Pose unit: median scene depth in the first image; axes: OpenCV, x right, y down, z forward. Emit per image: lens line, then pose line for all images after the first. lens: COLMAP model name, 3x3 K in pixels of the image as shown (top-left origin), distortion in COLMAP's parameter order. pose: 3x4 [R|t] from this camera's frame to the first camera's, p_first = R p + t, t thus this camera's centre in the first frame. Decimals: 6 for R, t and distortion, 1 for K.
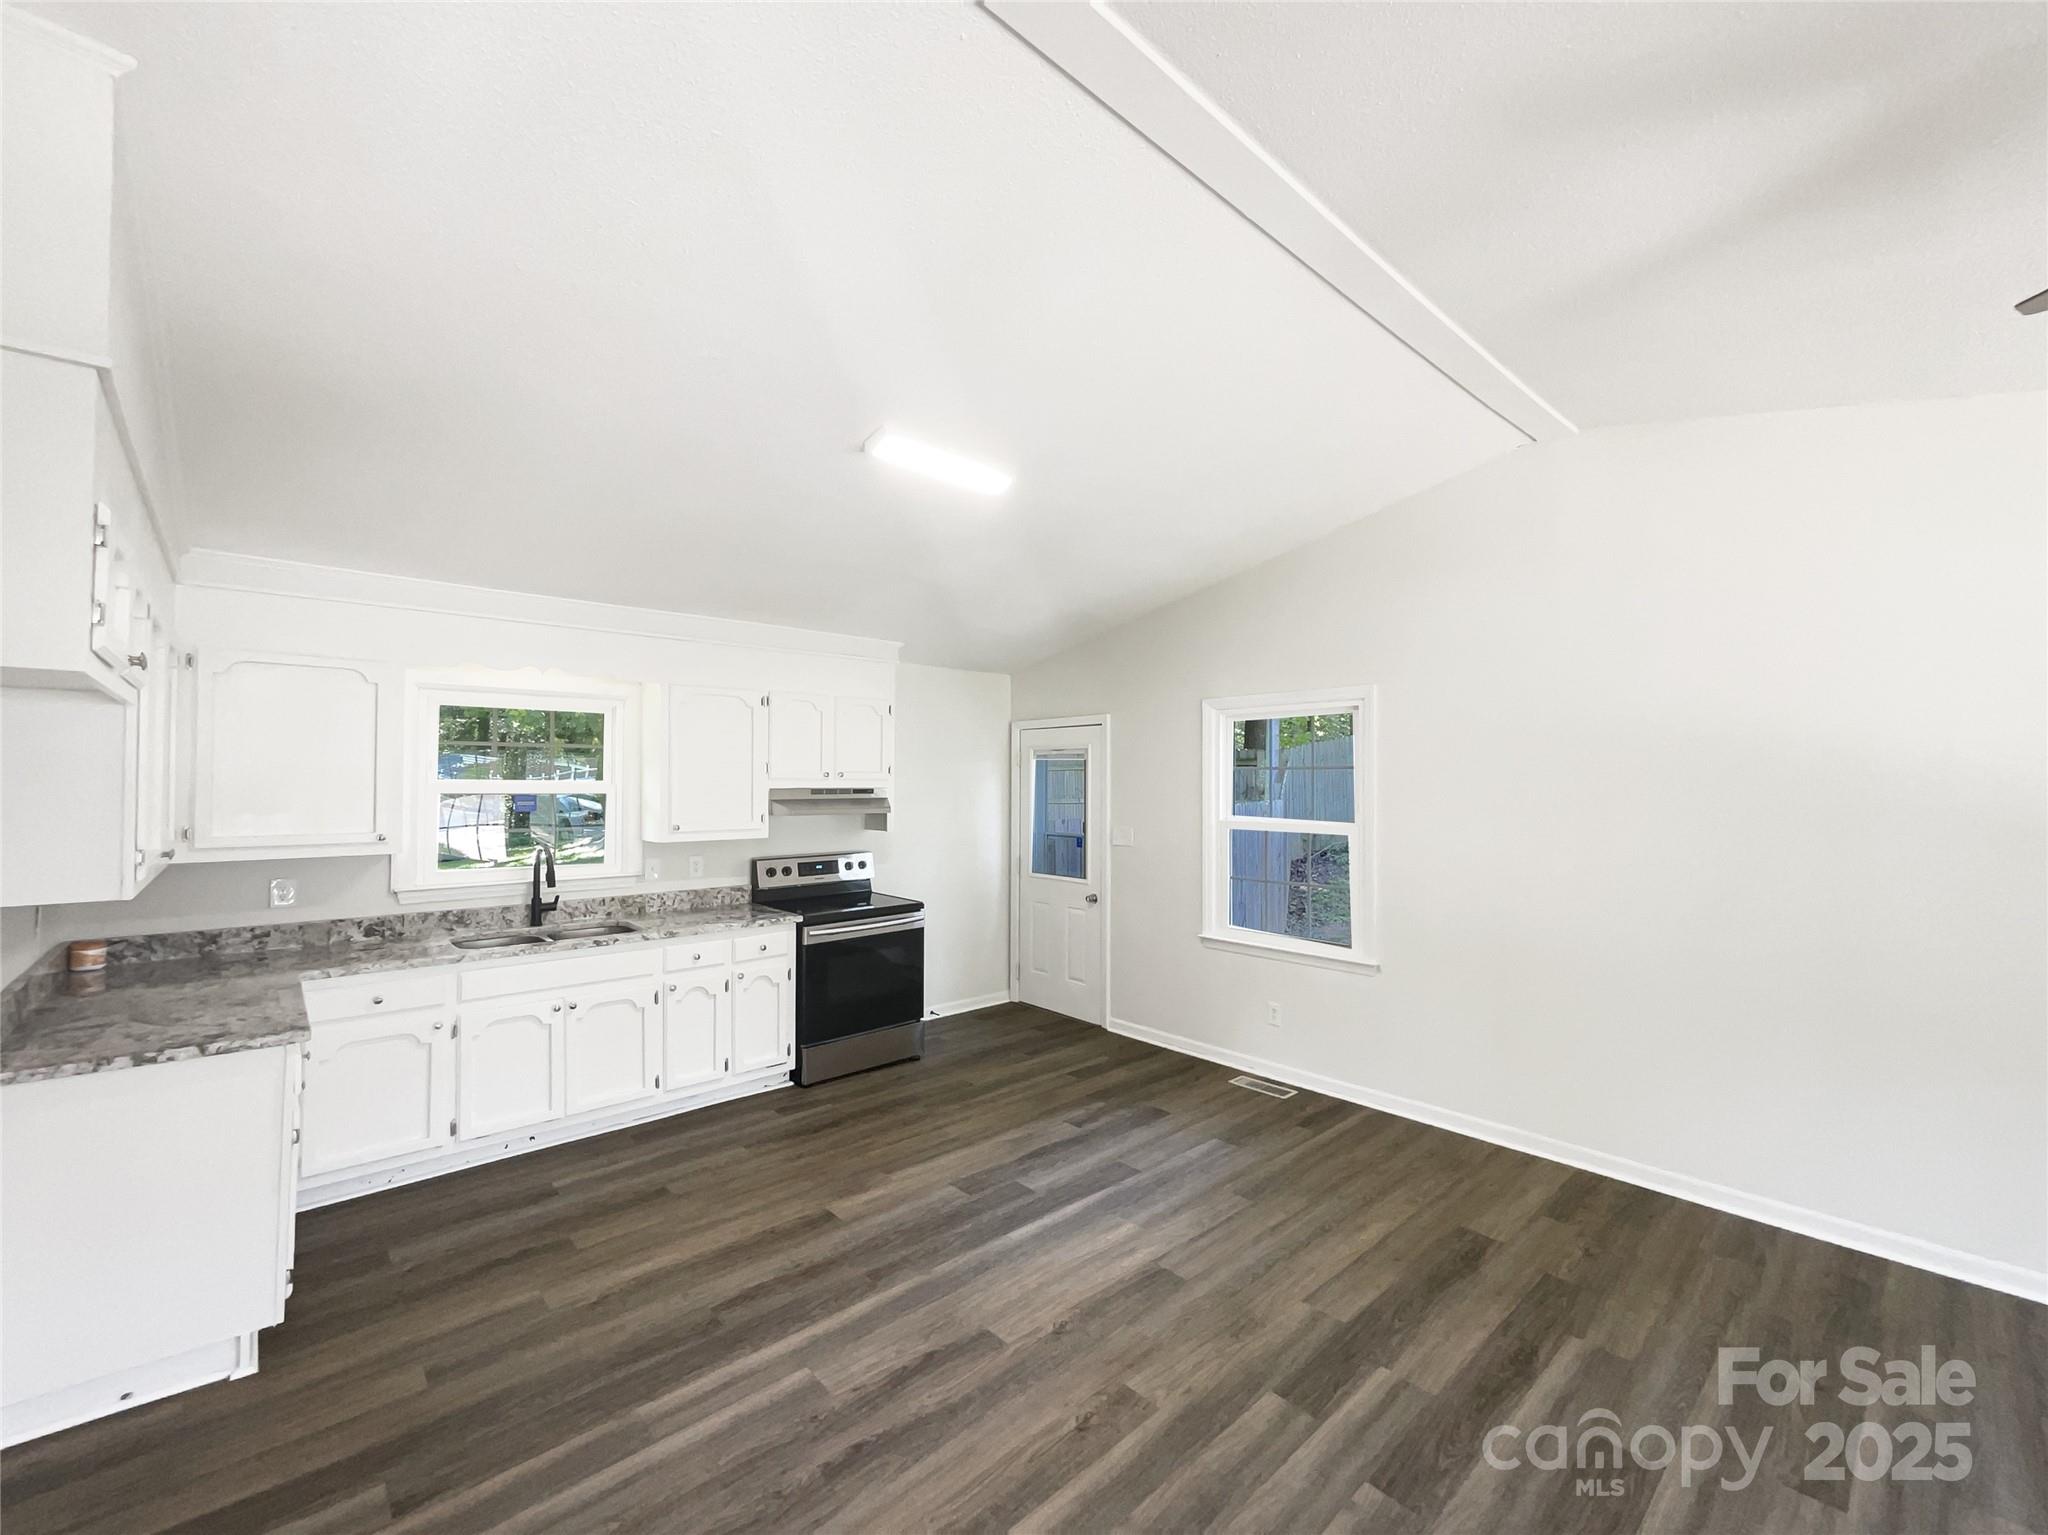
lens RADIAL K [[846.6, 0, 1075.4], [0, 846.6, 774.7], [0, 0, 1]] dist [0.000825, 0.000578]
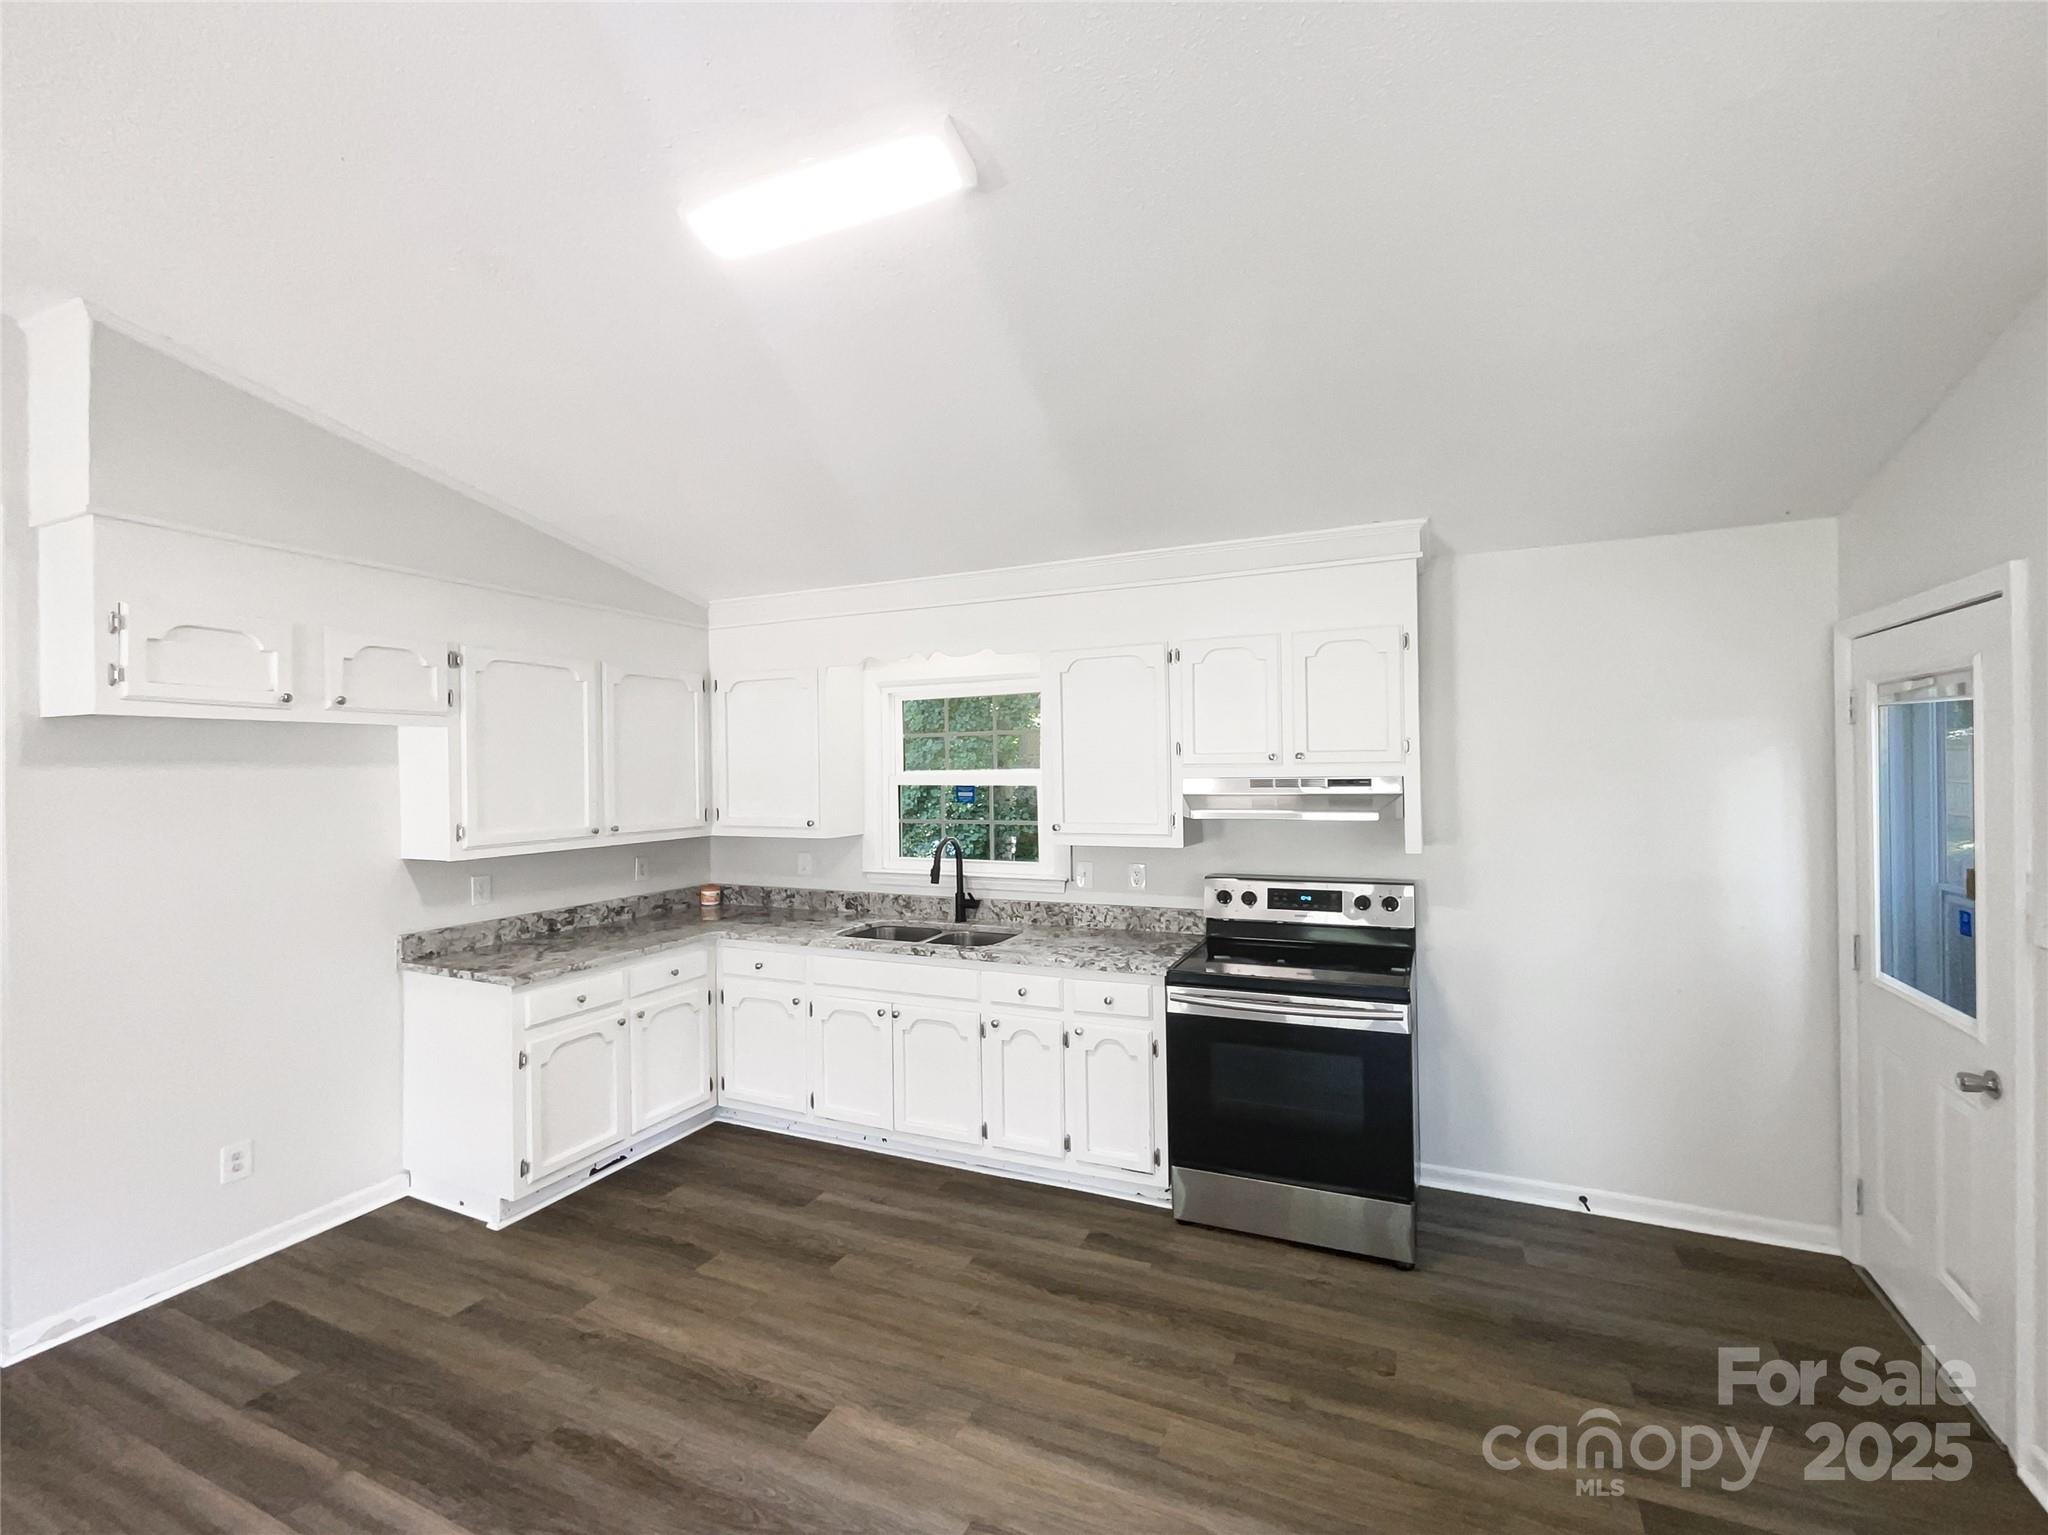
lens RADIAL K [[881.8, 0, 921.9], [0, 881.8, 773.3], [0, 0, 1]] dist [-0.000667, 0.000105]
pose [[0.357480, -0.002396, -0.933918, 0.299691], [0.021230, 0.999759, 0.005561, 0.003403], [0.933679, -0.021815, 0.357445, 0.637898]]
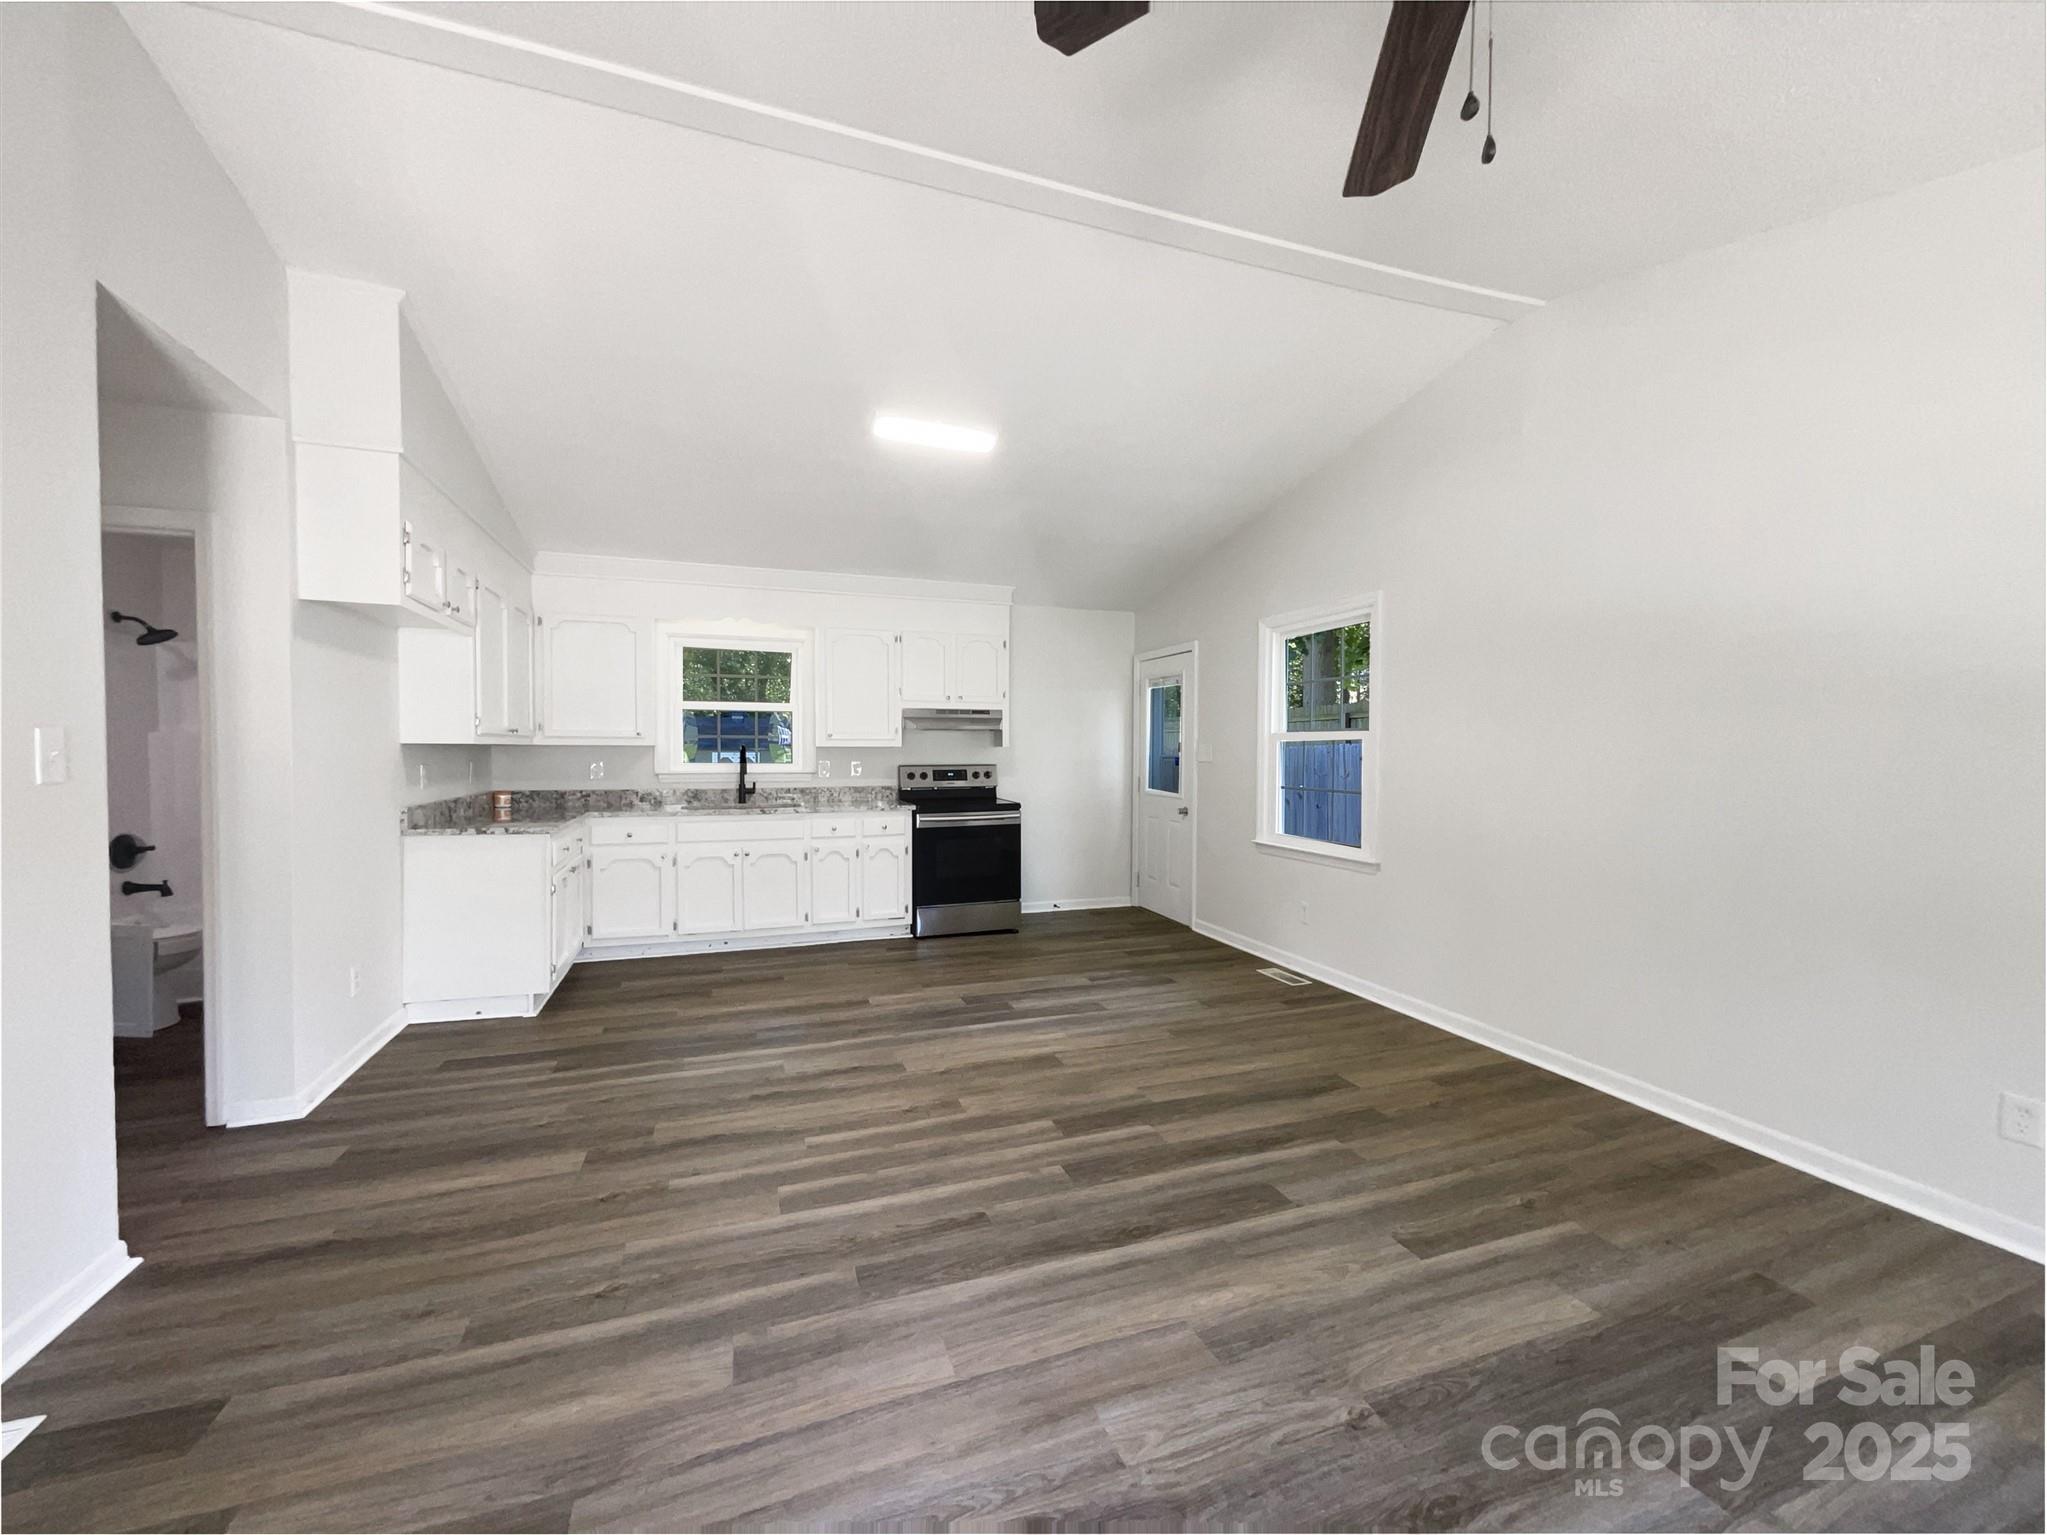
lens RADIAL K [[826.2, 0, 1023.5], [0, 826.2, 767.5], [0, 0, 1]] dist [-0.000605, 0.000016]
pose [[0.921088, 0.015026, -0.389064, 0.349532], [0.000765, 0.999183, 0.040400, 0.066669], [0.389354, -0.037510, 0.920324, -0.090096]]
